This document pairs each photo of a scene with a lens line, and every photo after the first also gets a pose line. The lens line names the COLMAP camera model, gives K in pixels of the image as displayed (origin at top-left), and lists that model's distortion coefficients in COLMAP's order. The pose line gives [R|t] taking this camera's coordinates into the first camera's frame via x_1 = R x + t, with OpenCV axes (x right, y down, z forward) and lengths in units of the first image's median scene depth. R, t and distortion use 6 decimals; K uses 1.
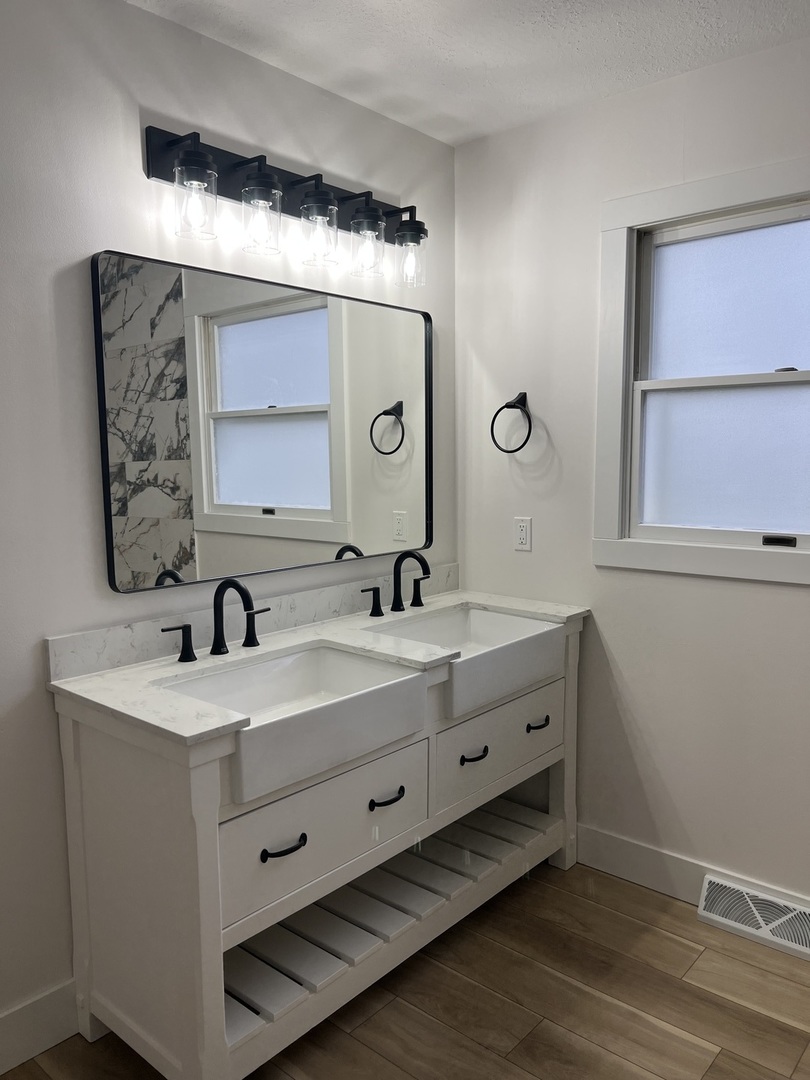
lens RADIAL K [[812.7, 0, 399.0], [0, 812.7, 549.1], [0, 0, 1]] dist [0.017478, -0.013972]
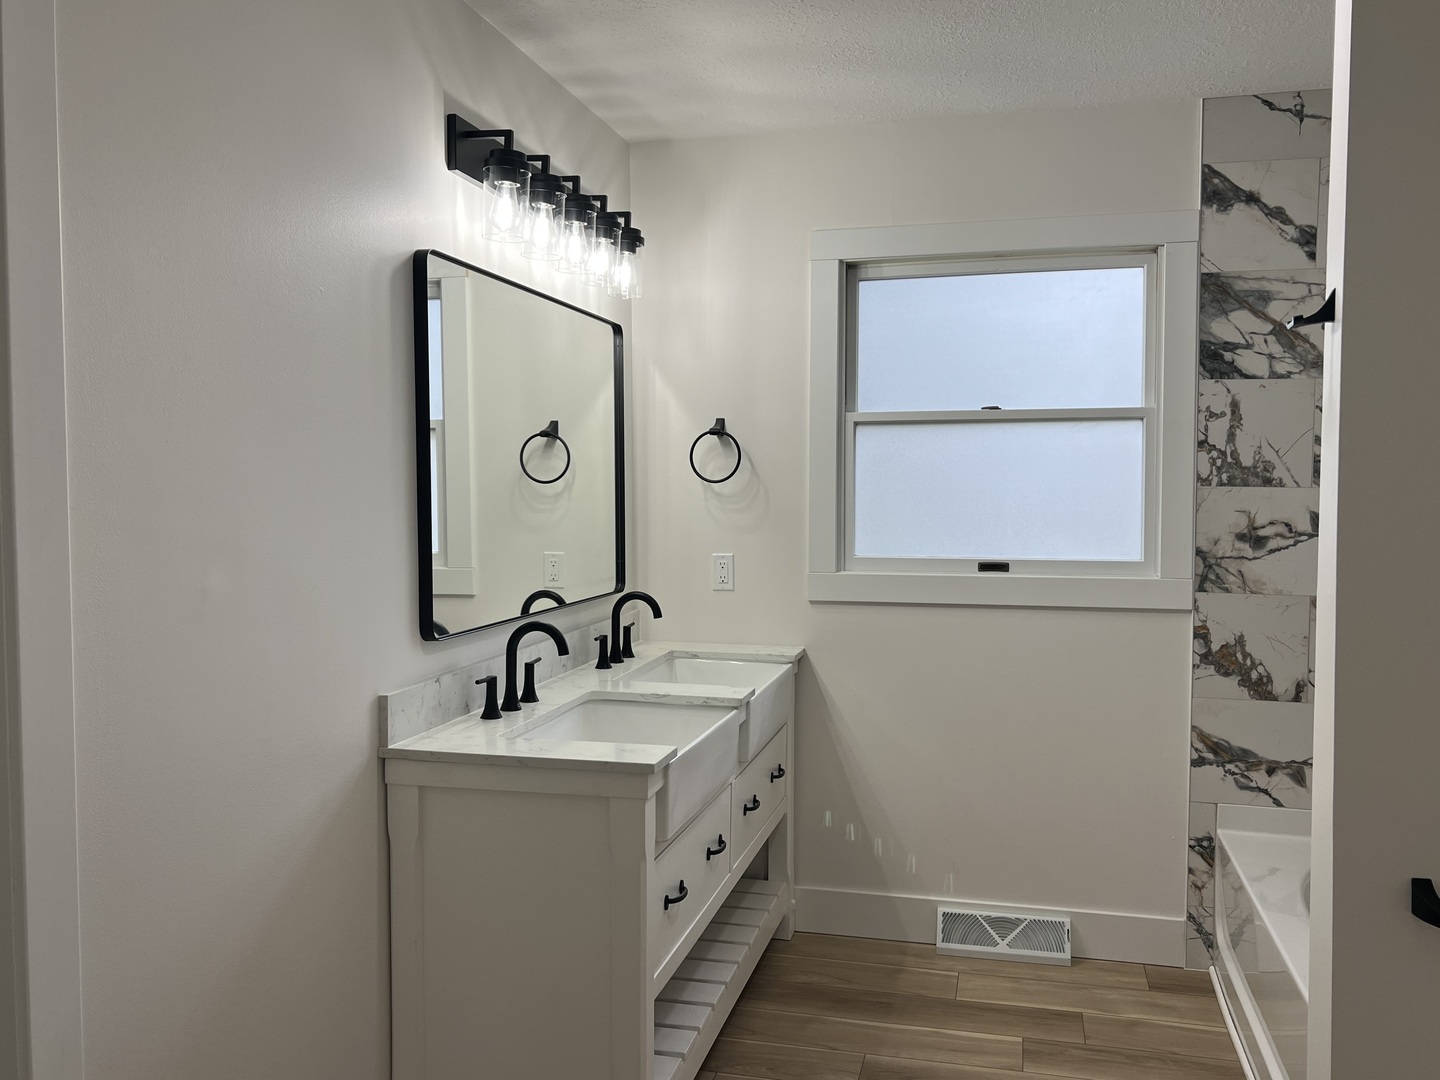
lens RADIAL K [[1196.9, 0, 727.1], [0, 1196.9, 534.9], [0, 0, 1]] dist [0.040071, -0.042948]
pose [[0.887393, -0.011620, 0.460866, -0.526156], [0.047859, 0.996603, -0.067023, 0.034368], [-0.458522, 0.081532, 0.884935, -0.213652]]
